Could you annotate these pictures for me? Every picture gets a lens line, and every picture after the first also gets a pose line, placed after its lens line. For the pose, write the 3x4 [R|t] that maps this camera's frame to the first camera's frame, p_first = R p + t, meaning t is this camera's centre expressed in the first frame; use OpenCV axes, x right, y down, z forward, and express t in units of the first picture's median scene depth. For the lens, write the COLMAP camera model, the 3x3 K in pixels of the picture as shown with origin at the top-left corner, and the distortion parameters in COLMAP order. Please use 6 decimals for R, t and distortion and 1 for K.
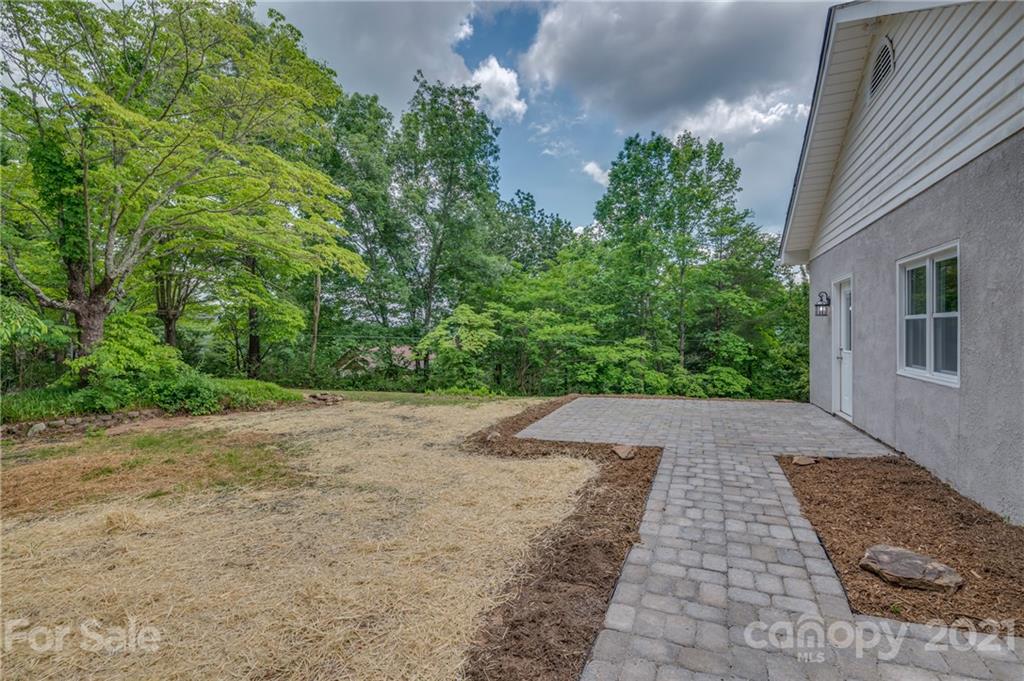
lens RADIAL K [[446.8, 0, 512.0], [0, 446.8, 340.5], [0, 0, 1]] dist [-0.000667, -0.010959]
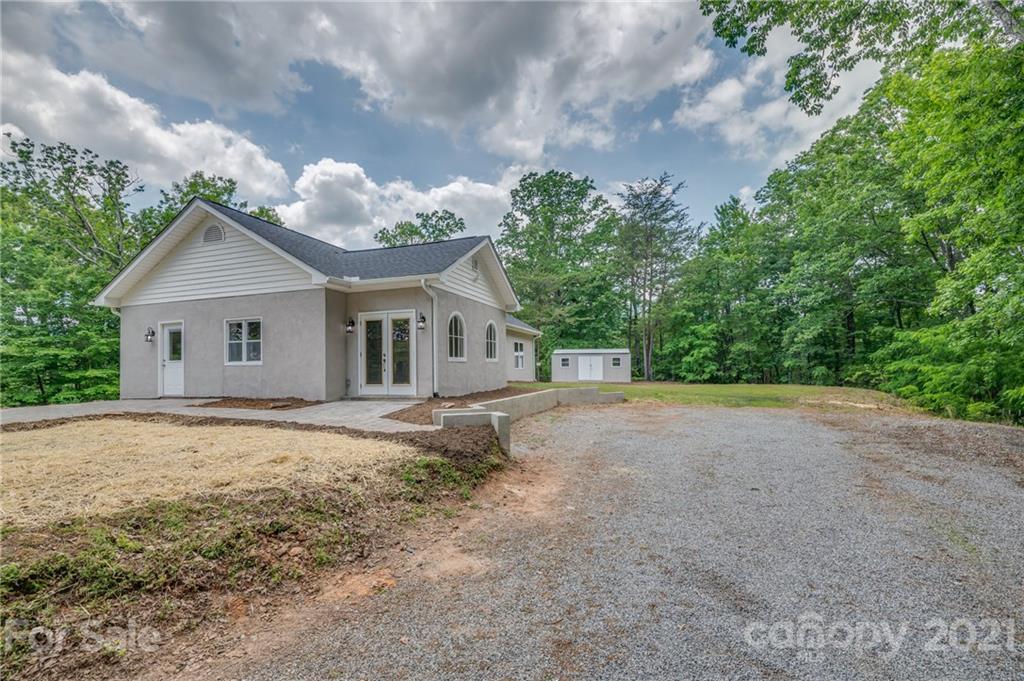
lens RADIAL K [[452.7, 0, 510.2], [0, 452.7, 364.2], [0, 0, 1]] dist [-0.013792, -0.000793]
pose [[-0.064736, 0.017230, 0.997754, -0.377337], [0.036333, 0.999229, -0.014898, 0.036827], [-0.997241, 0.035287, -0.065312, -0.086932]]
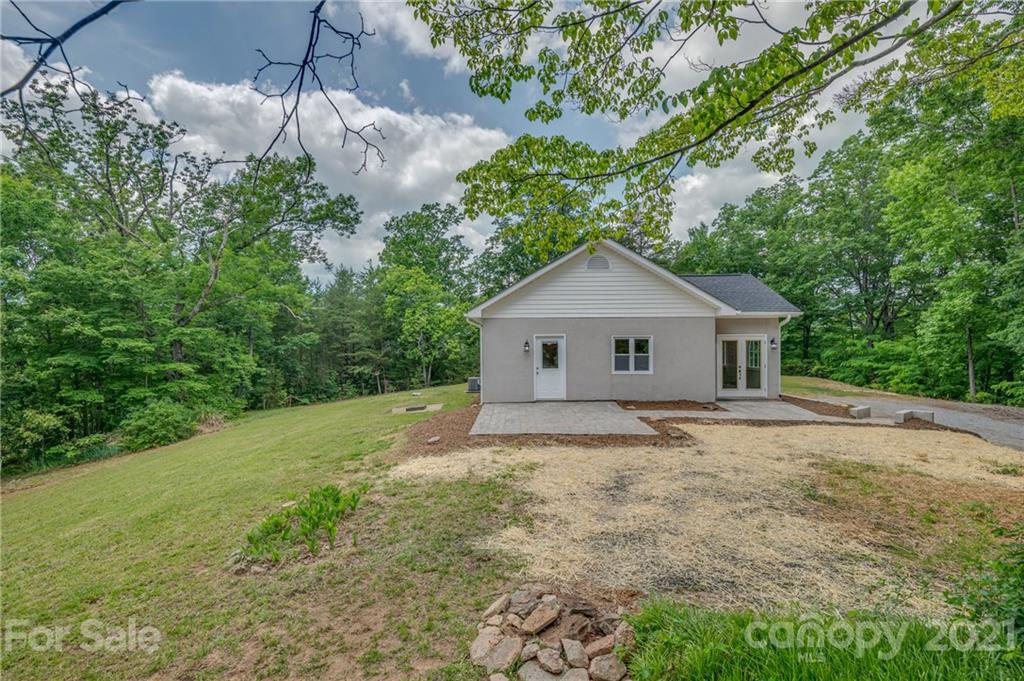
lens RADIAL K [[440.7, 0, 512.7], [0, 440.7, 345.2], [0, 0, 1]] dist [-0.007417, -0.000652]
pose [[-0.367000, 0.017162, 0.930063, -0.355444], [0.026173, 0.999624, -0.008117, -0.023661], [-0.929853, 0.021363, -0.367311, 0.597588]]
